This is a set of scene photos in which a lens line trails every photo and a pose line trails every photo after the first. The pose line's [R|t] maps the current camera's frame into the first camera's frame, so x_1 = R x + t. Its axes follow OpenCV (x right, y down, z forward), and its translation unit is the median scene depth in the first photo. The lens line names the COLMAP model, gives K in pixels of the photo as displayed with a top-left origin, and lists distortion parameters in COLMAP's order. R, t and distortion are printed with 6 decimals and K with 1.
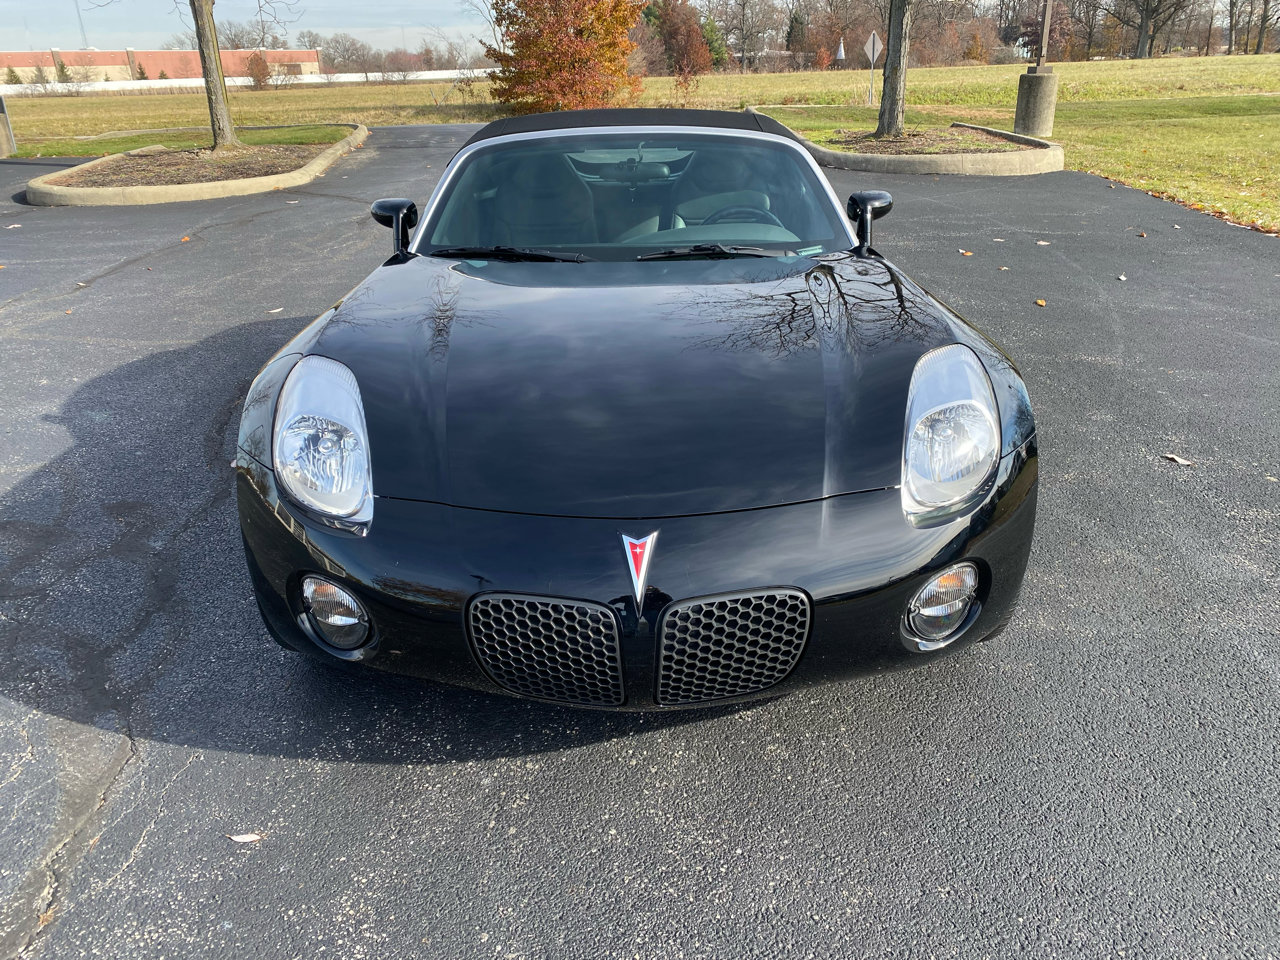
lens RADIAL K [[980.6, 0, 657.6], [0, 980.6, 464.7], [0, 0, 1]] dist [0.022116, -0.020147]
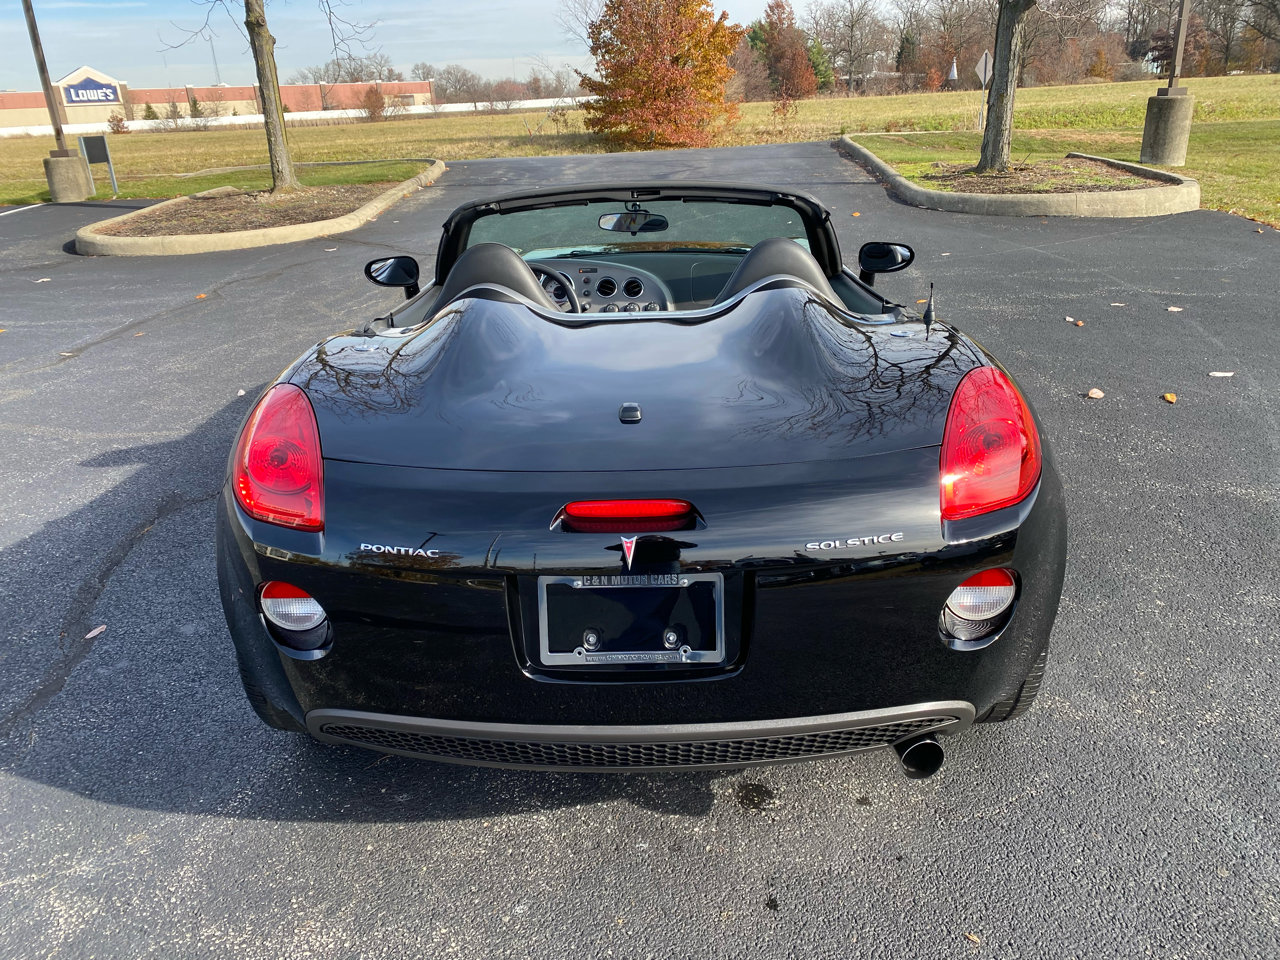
lens RADIAL K [[980.6, 0, 639.0], [0, 980.6, 485.1], [0, 0, 1]] dist [0.022116, -0.020147]
pose [[0.992962, 0.026983, -0.115317, 0.095658], [-0.027439, 0.999621, -0.002367, -0.131466], [0.115209, 0.005514, 0.993326, 0.267539]]
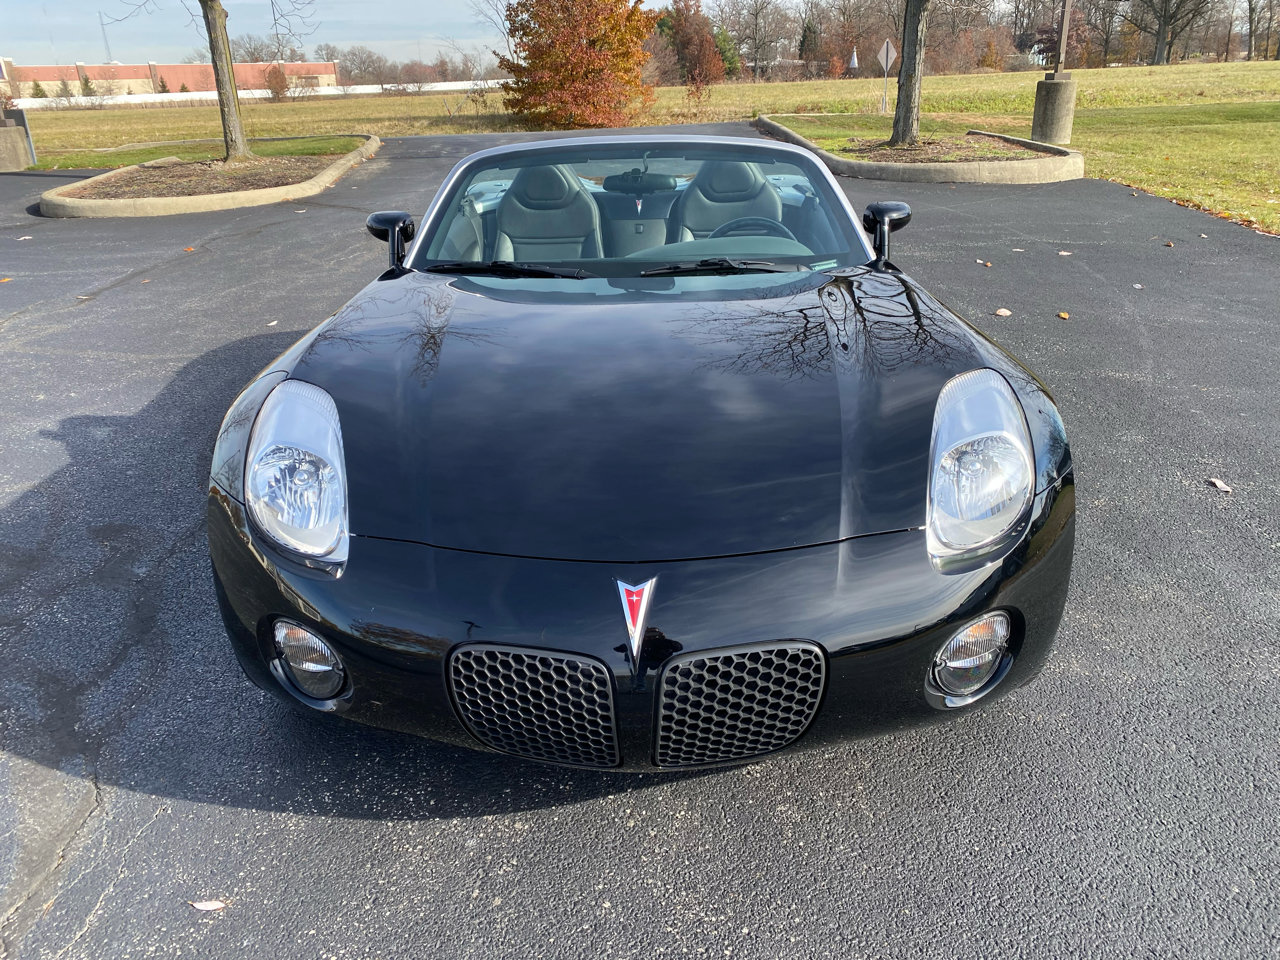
lens RADIAL K [[980.6, 0, 642.2], [0, 980.6, 461.3], [0, 0, 1]] dist [0.022116, -0.020147]
pose [[0.999625, 0.003958, -0.027100, 0.005387], [-0.004276, 0.999923, -0.011689, -0.014135], [0.027052, 0.011800, 0.999564, 0.043204]]
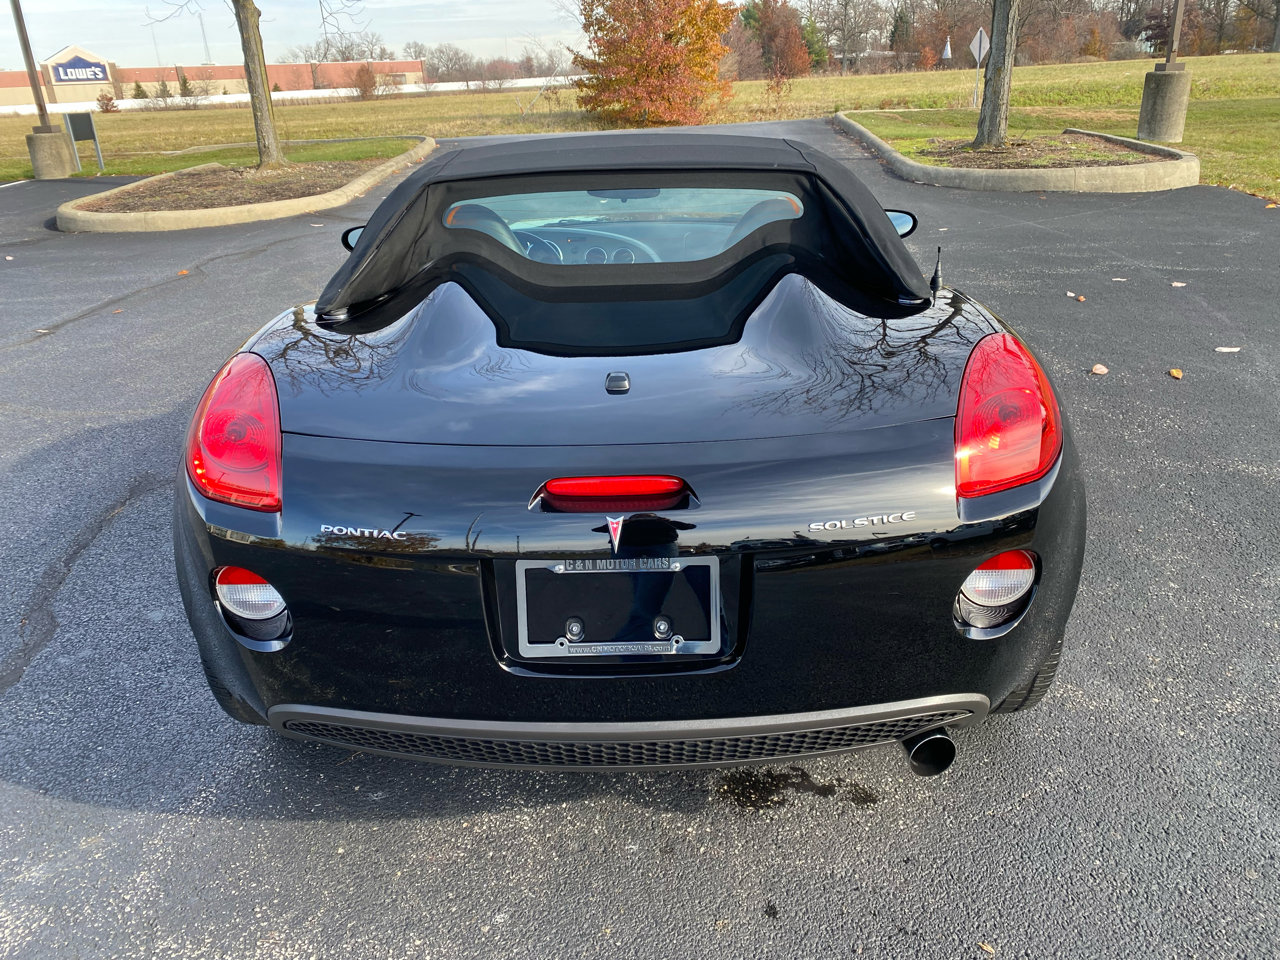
lens RADIAL K [[980.6, 0, 639.1], [0, 980.6, 474.6], [0, 0, 1]] dist [0.022116, -0.020147]
pose [[0.993713, 0.025977, -0.108902, 0.094132], [-0.025448, 0.999657, 0.006240, -0.129609], [0.109027, -0.003430, 0.994033, 0.304717]]
